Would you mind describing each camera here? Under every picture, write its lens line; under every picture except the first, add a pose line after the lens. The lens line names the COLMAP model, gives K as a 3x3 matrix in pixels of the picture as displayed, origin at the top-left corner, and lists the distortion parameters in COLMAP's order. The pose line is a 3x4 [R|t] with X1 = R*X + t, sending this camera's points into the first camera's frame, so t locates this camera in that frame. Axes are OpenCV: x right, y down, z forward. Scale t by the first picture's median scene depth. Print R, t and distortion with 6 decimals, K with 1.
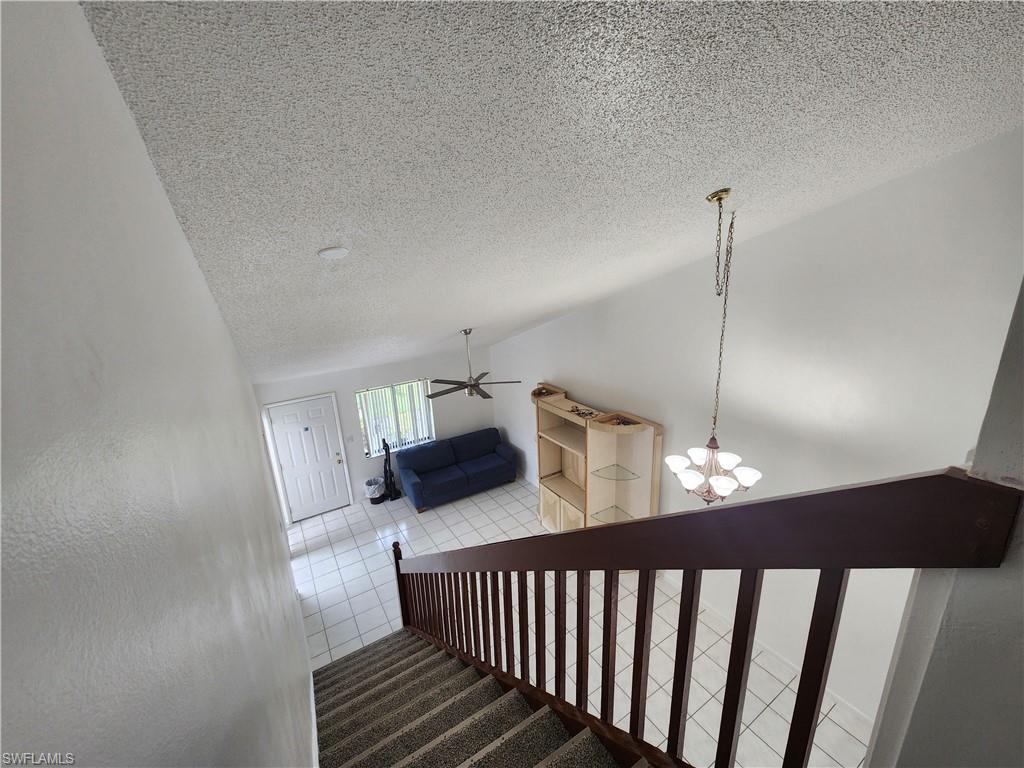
lens RADIAL K [[418.6, 0, 512.0], [0, 418.6, 384.0], [0, 0, 1]] dist [-0.000326, -0.000019]
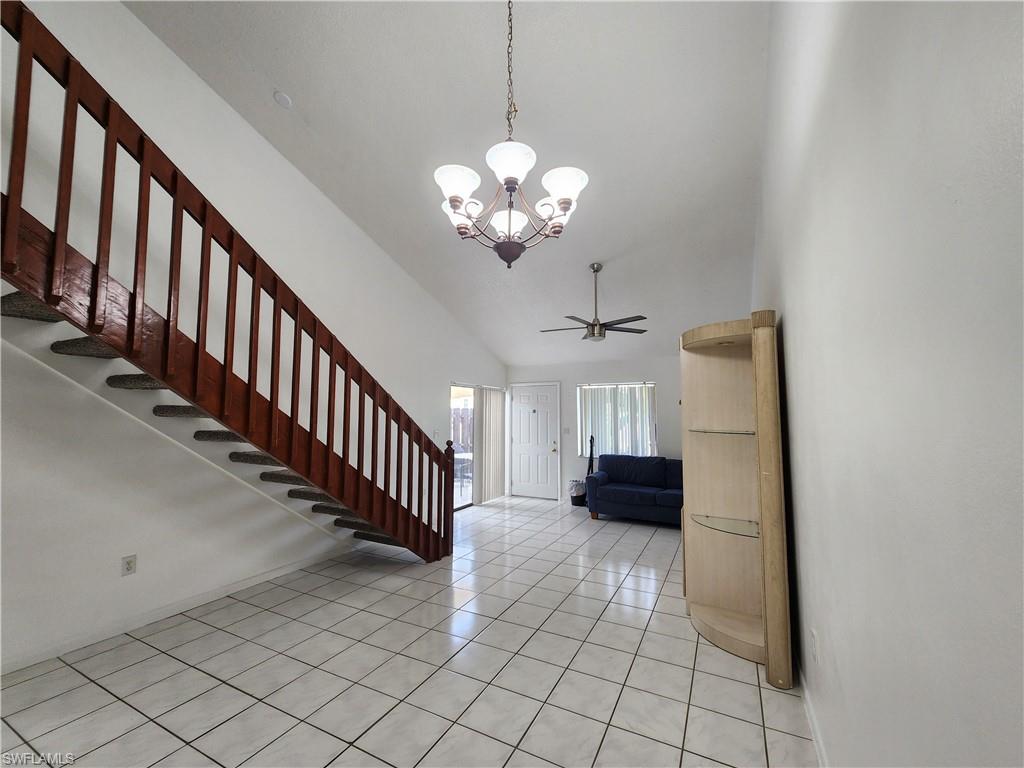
lens RADIAL K [[418.6, 0, 512.0], [0, 418.6, 384.0], [0, 0, 1]] dist [-0.000326, -0.000019]
pose [[0.505673, -0.018604, -0.862525, 0.448530], [-0.271412, 0.945574, -0.179517, 0.252467], [0.818920, 0.324876, 0.473101, 0.379980]]
